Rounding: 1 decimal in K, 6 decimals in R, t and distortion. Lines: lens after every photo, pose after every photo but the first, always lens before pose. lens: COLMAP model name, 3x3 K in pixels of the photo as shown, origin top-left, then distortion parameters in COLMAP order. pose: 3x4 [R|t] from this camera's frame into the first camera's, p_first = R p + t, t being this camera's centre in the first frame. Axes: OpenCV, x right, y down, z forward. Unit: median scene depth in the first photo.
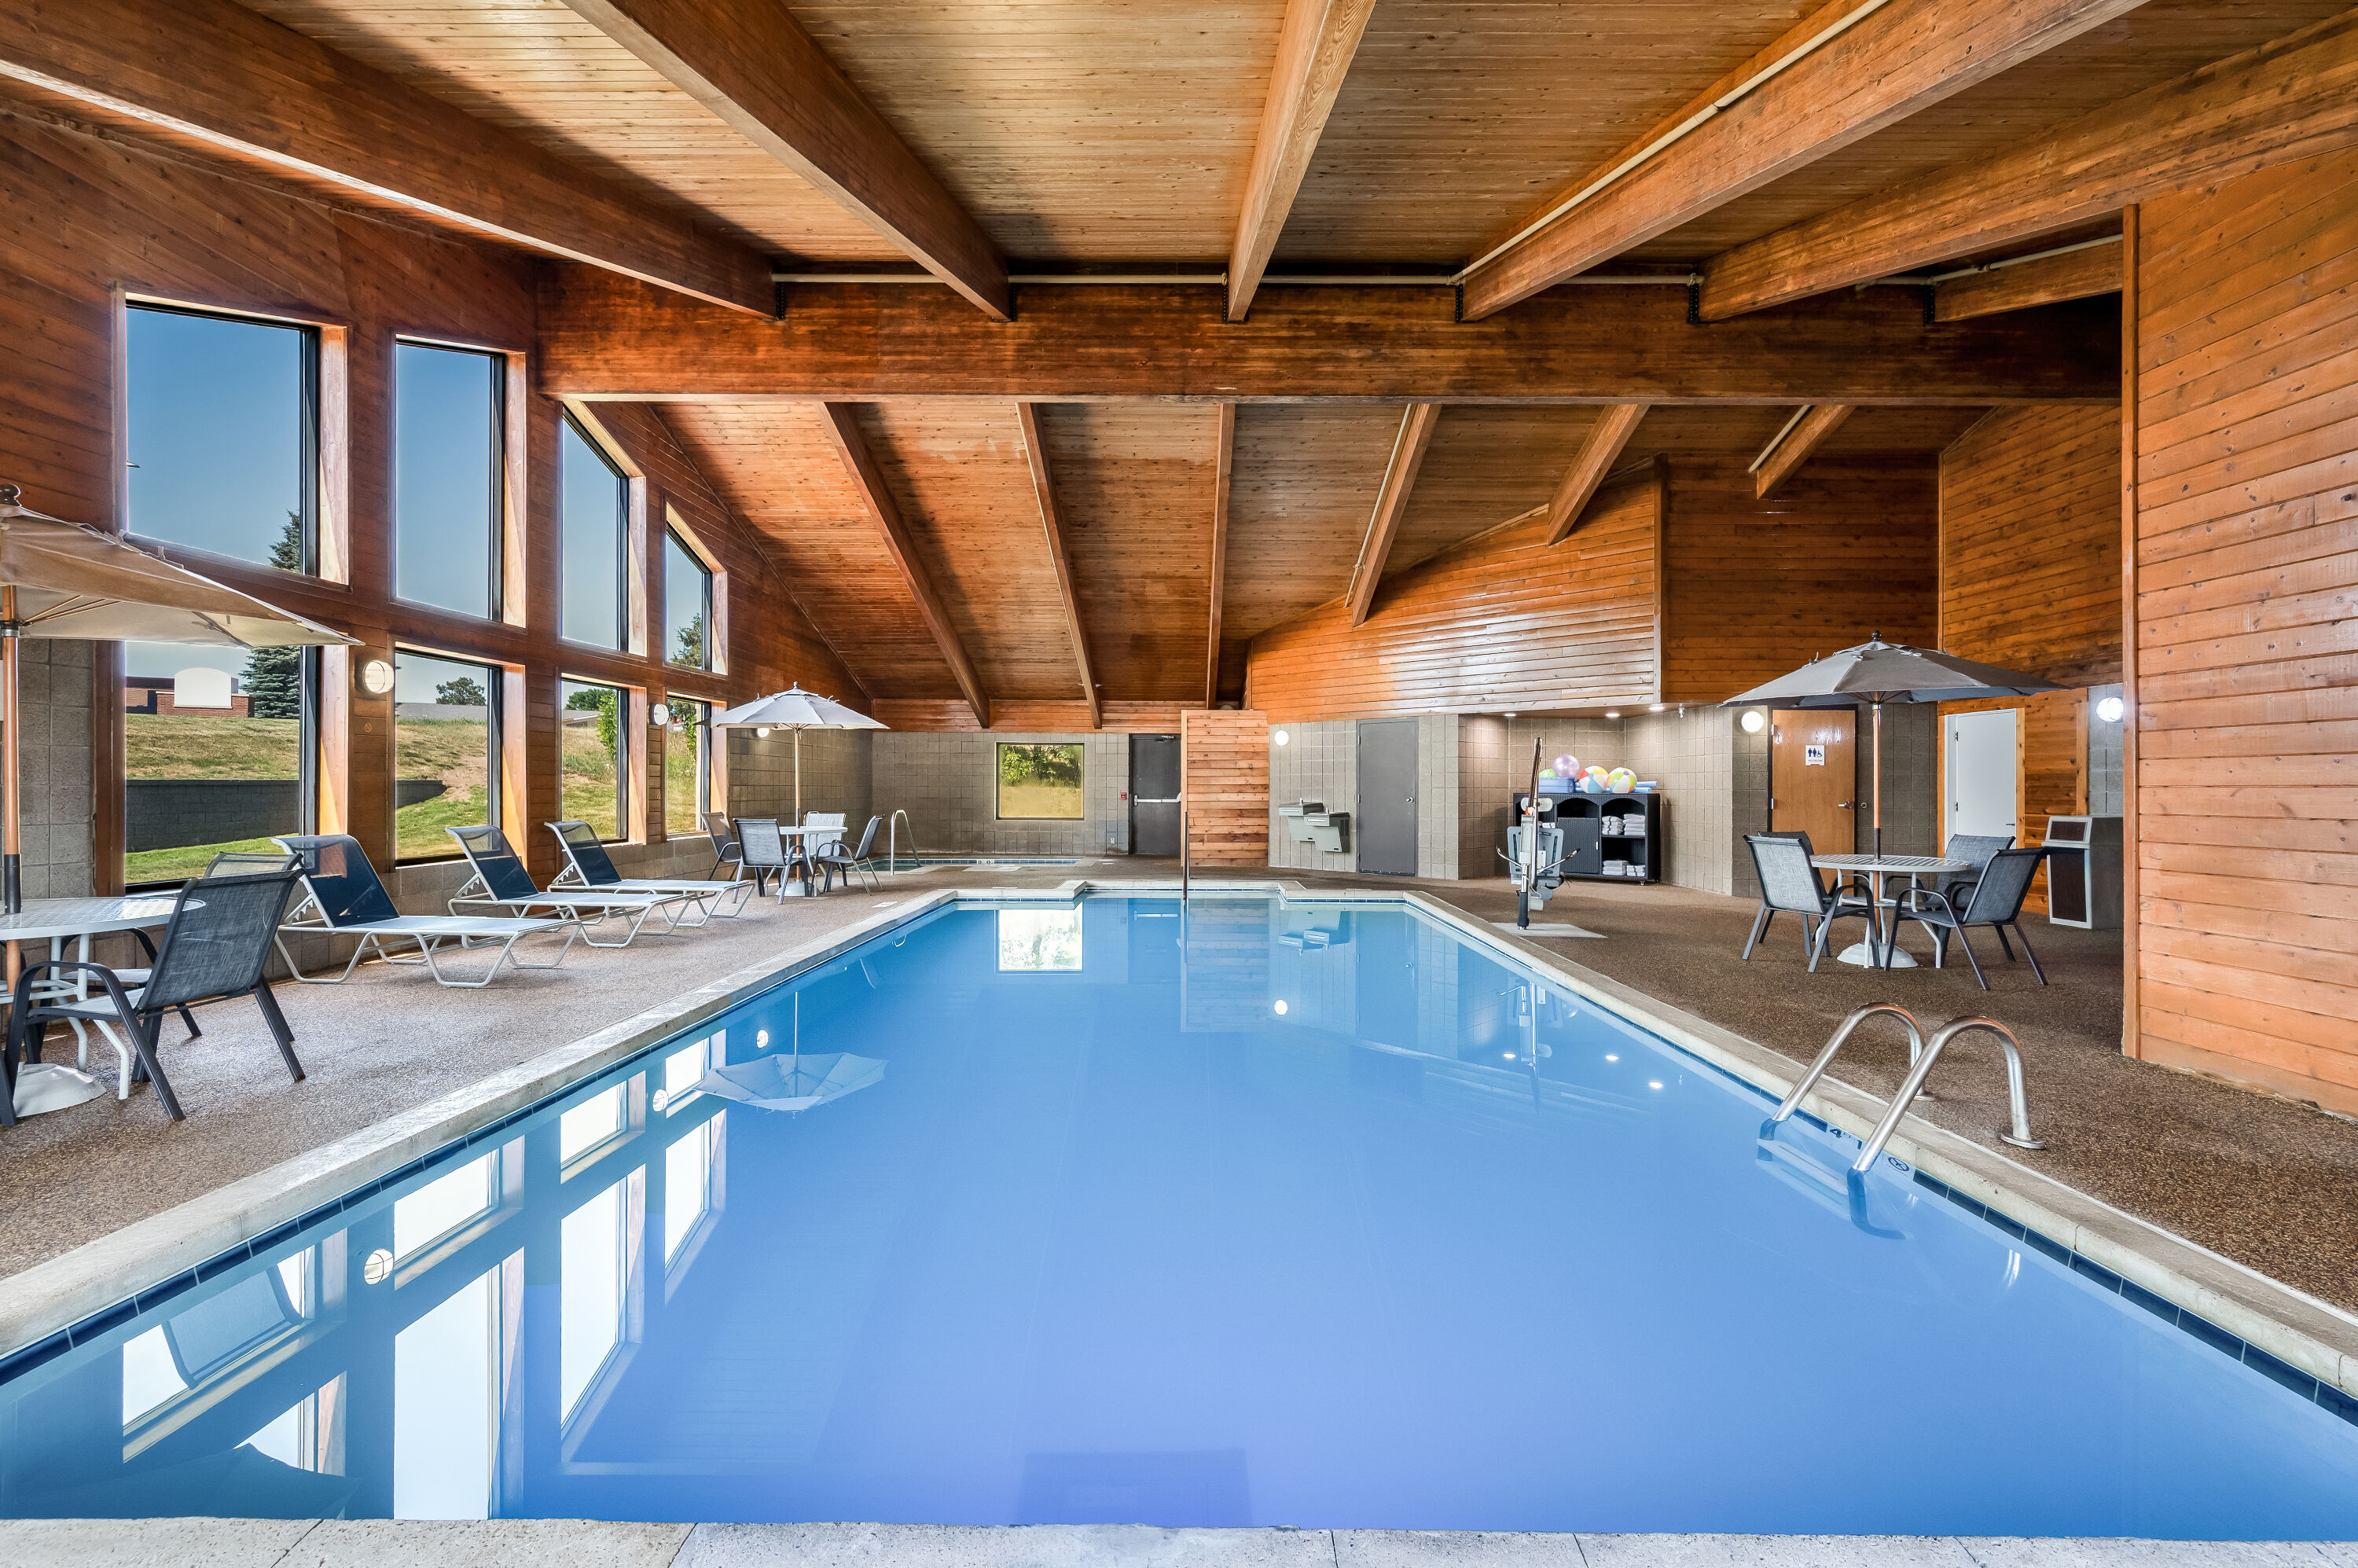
lens RADIAL K [[975.5, 0, 1176.7], [0, 975.5, 785.0], [0, 0, 1]] dist [0.010829, -0.002117]
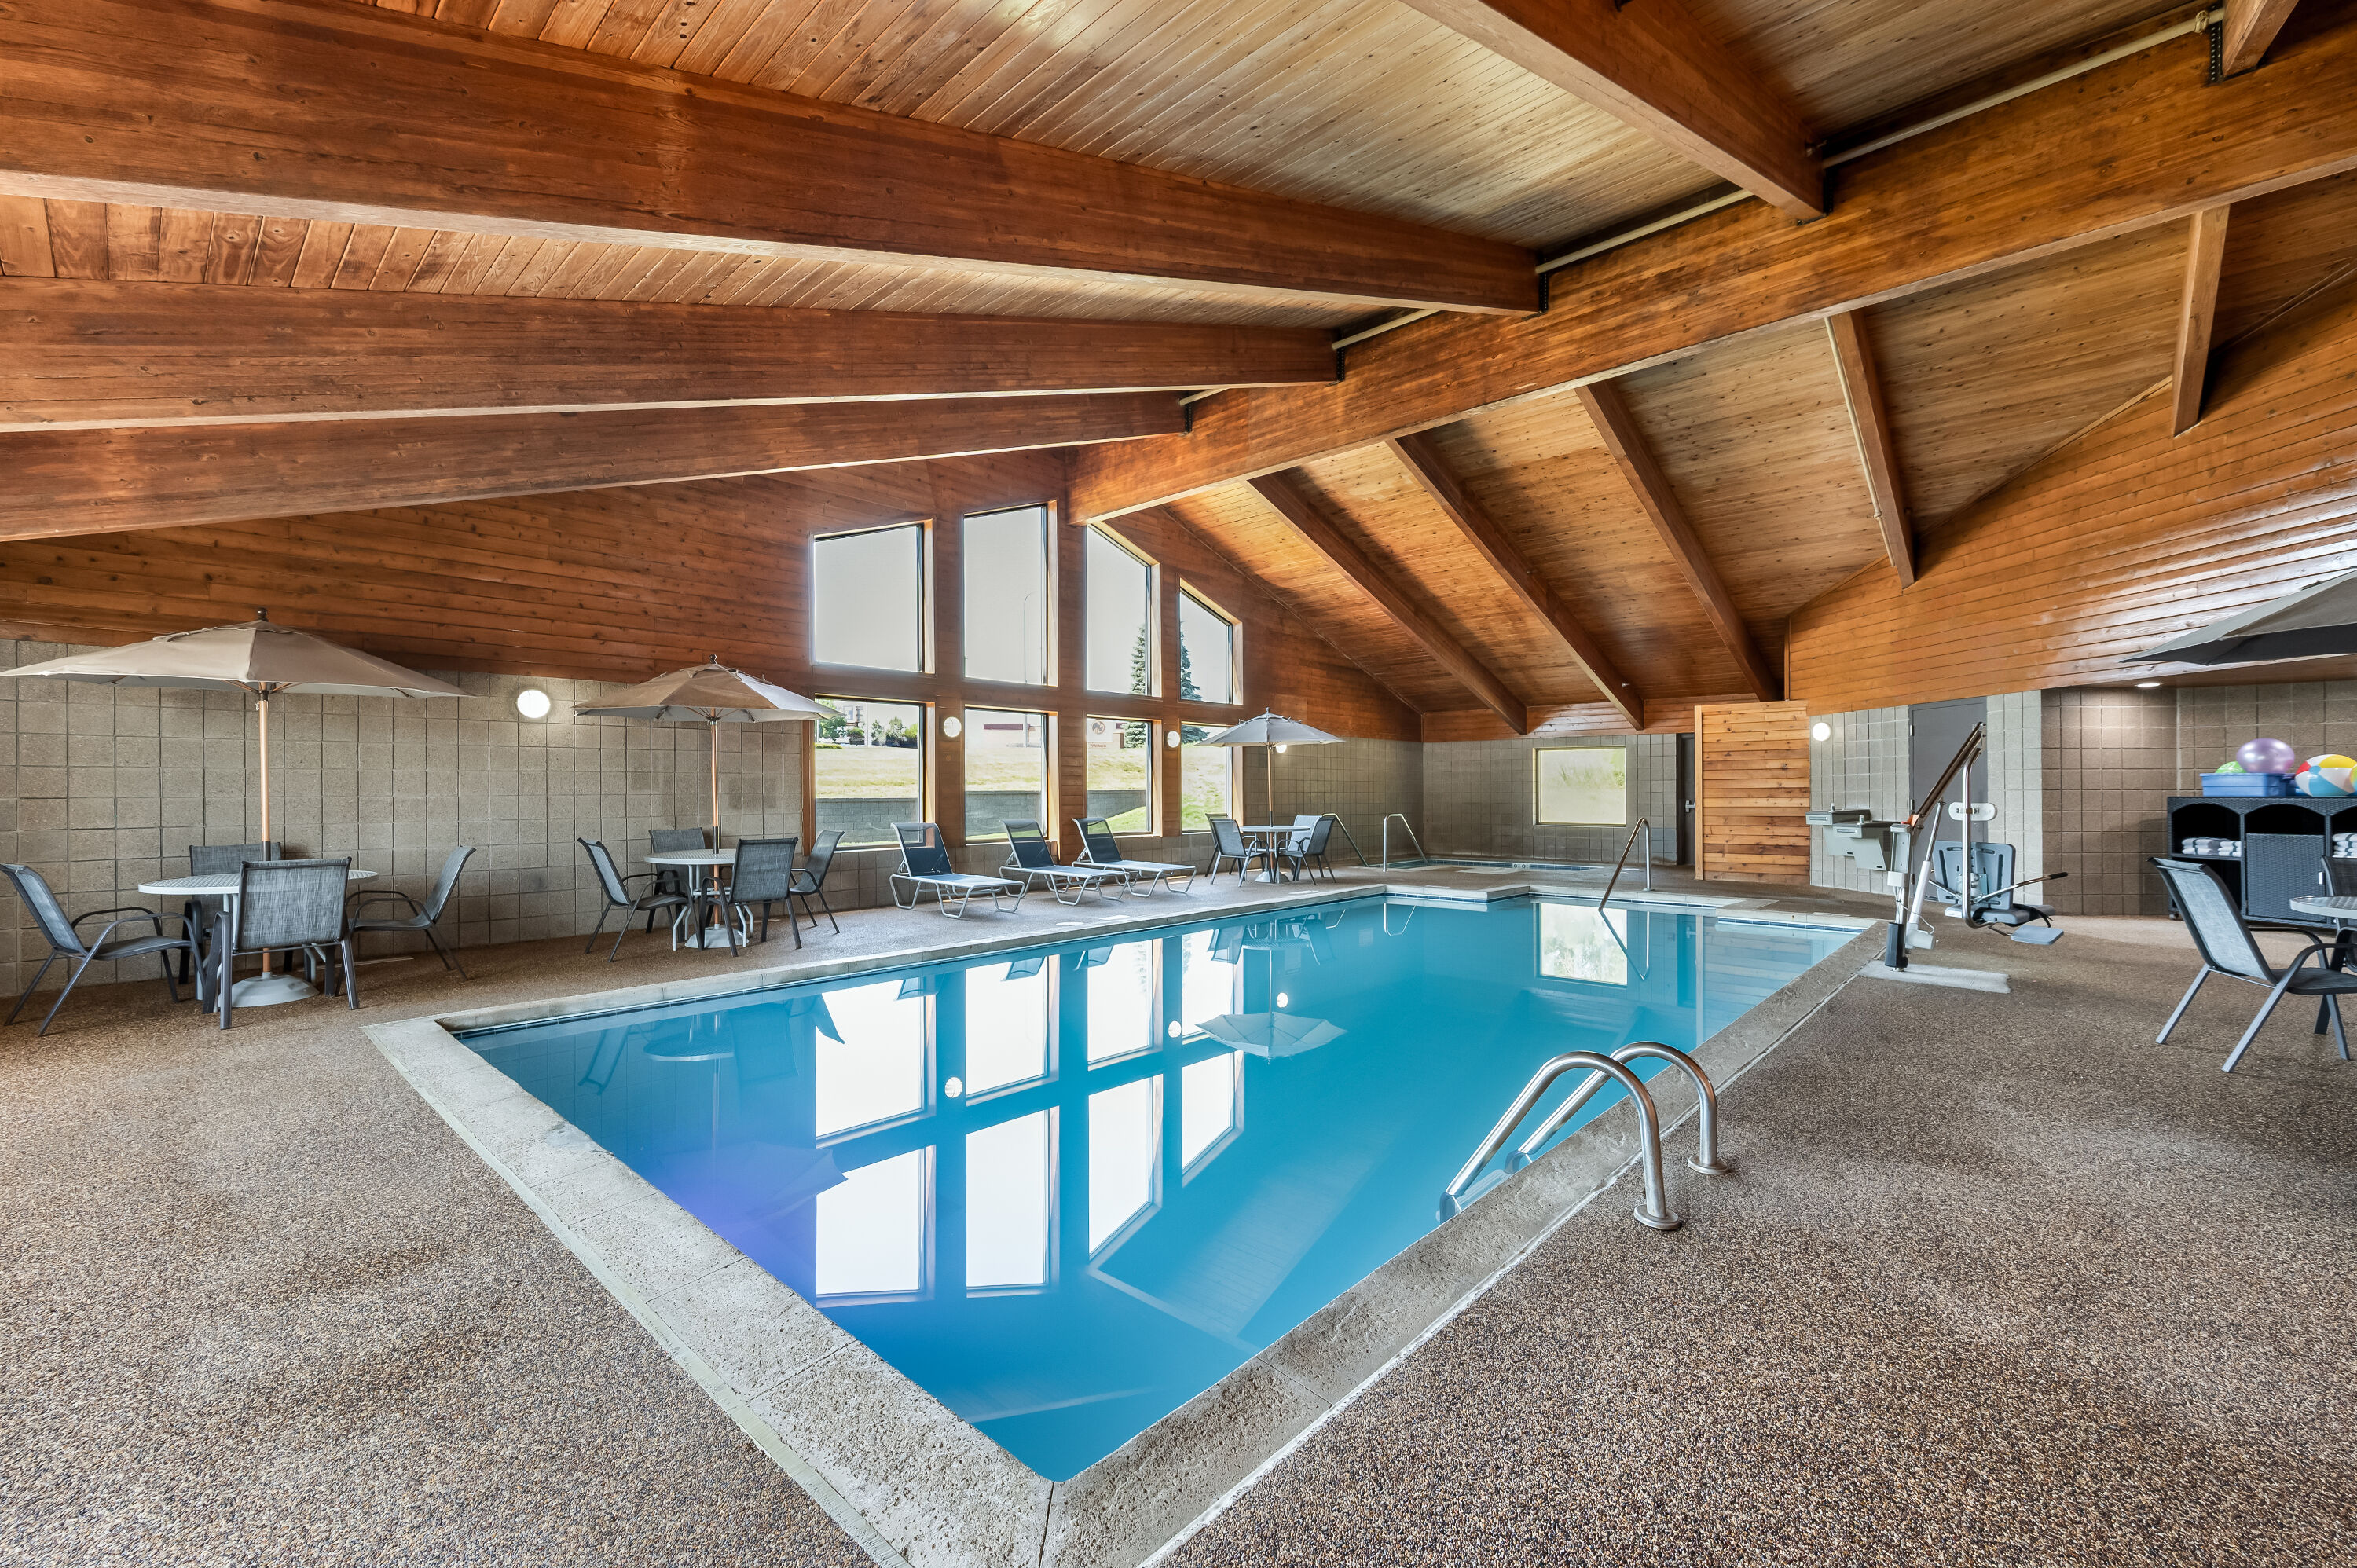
lens RADIAL K [[975.1, 0, 1233.3], [0, 975.1, 791.3], [0, 0, 1]] dist [0.010829, -0.002117]
pose [[0.752662, -0.006155, -0.658379, 0.410987], [0.006253, 0.999978, -0.002199, 0.002170], [0.658378, -0.002462, 0.752684, 0.055804]]
